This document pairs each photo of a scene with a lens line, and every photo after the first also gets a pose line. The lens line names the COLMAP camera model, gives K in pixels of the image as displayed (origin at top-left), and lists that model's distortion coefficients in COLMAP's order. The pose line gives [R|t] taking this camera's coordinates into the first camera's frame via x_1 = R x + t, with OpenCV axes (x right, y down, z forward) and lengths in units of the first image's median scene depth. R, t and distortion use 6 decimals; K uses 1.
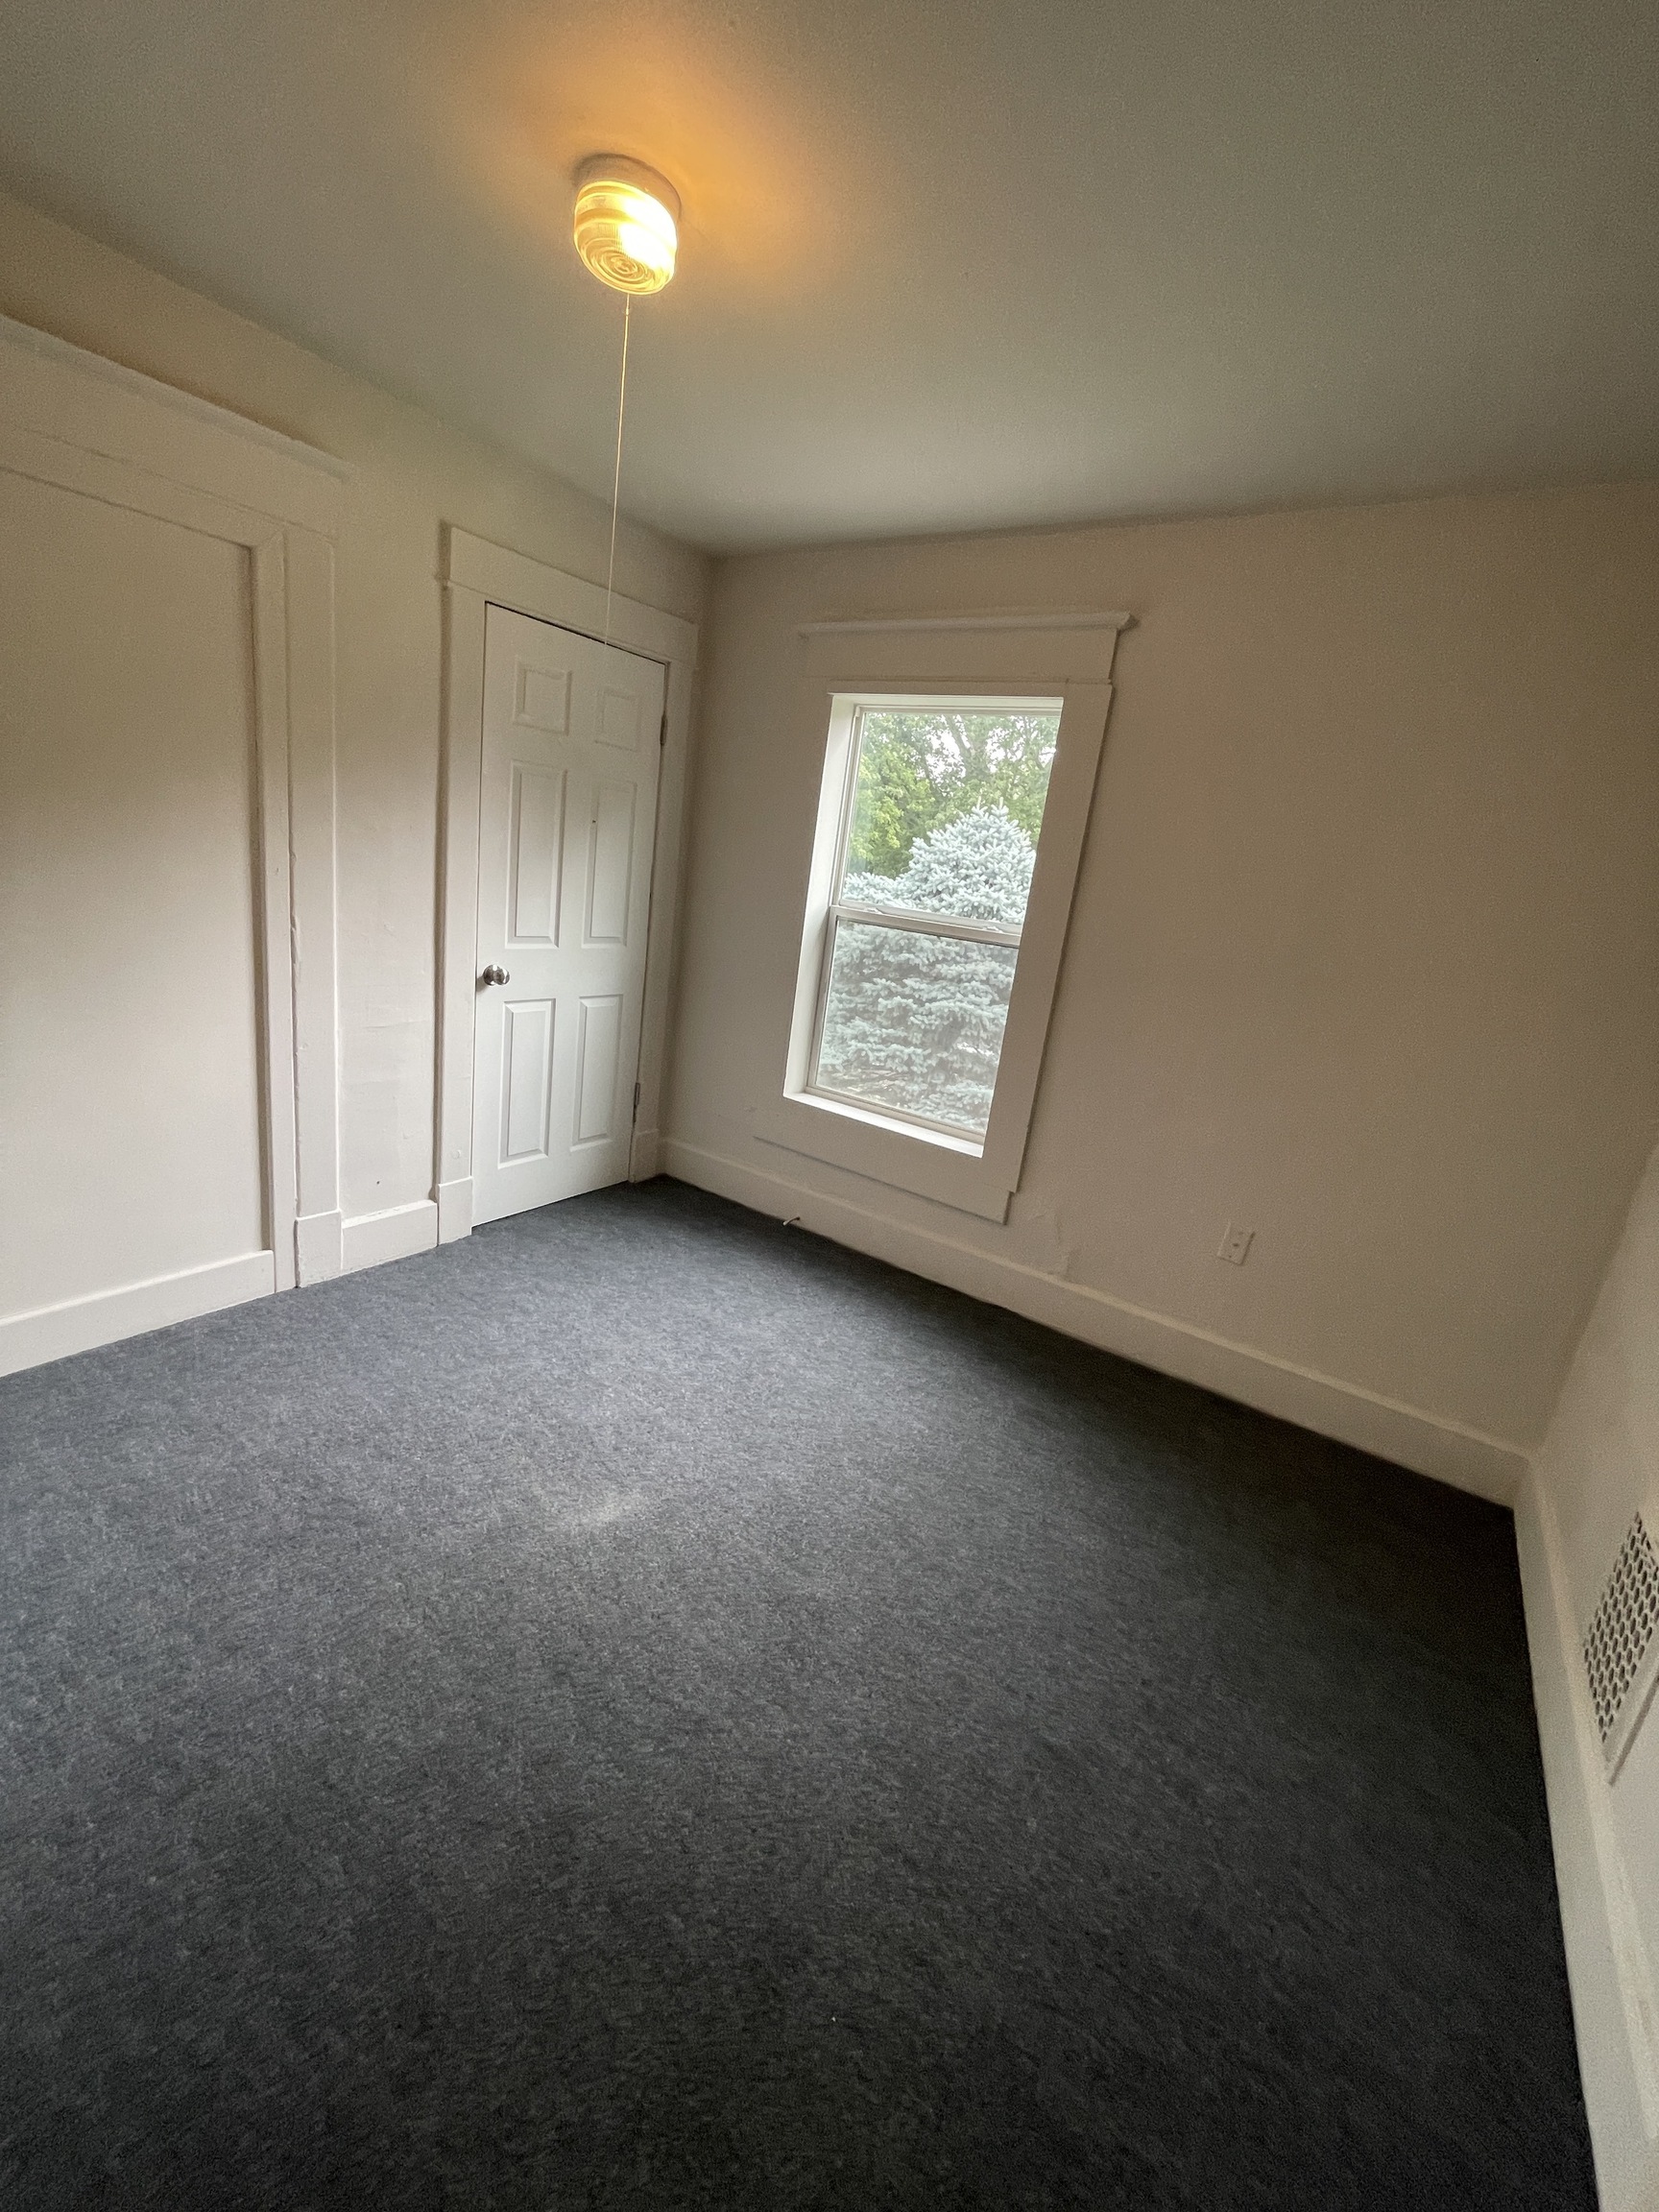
lens RADIAL K [[902.4, 0, 829.8], [0, 902.4, 1110.0], [0, 0, 1]] dist [-0.011150, -0.000692]
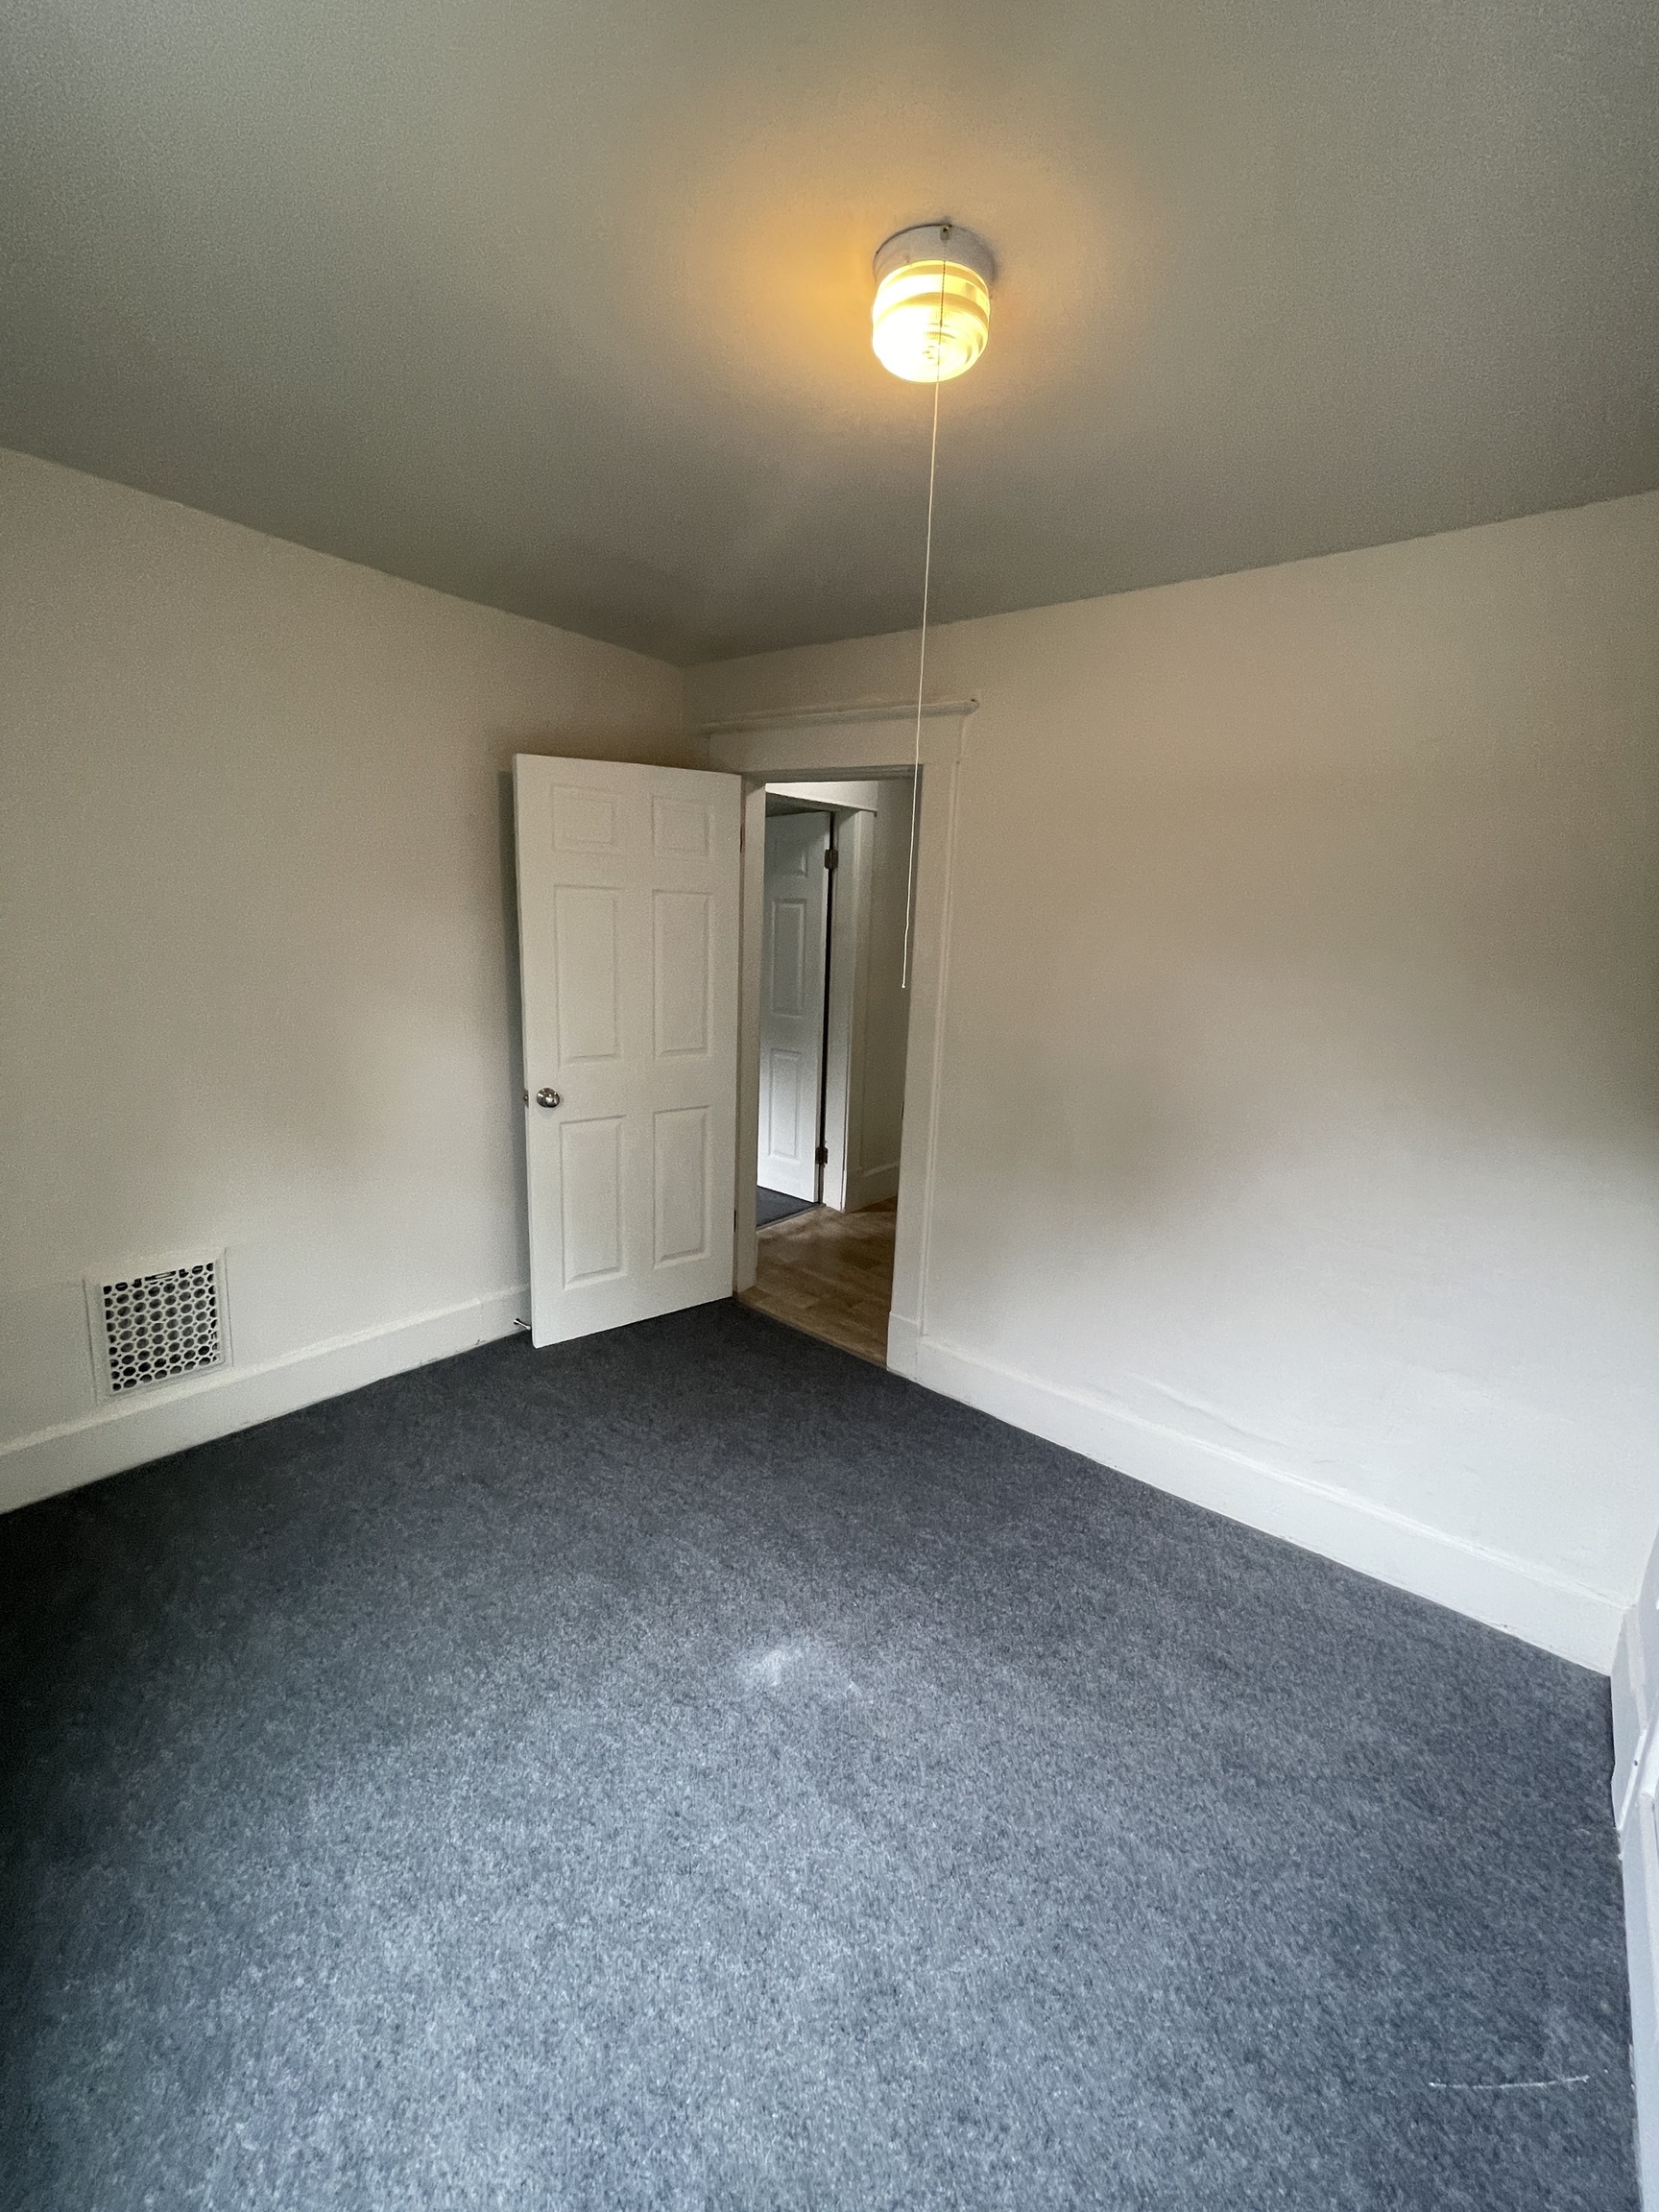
lens RADIAL K [[902.4, 0, 831.5], [0, 902.4, 1116.6], [0, 0, 1]] dist [-0.011150, -0.000692]
pose [[-0.981810, -0.182756, 0.051479, -0.212970], [-0.141318, 0.884458, 0.444705, -0.436934], [-0.126803, 0.429341, -0.894196, 1.383471]]
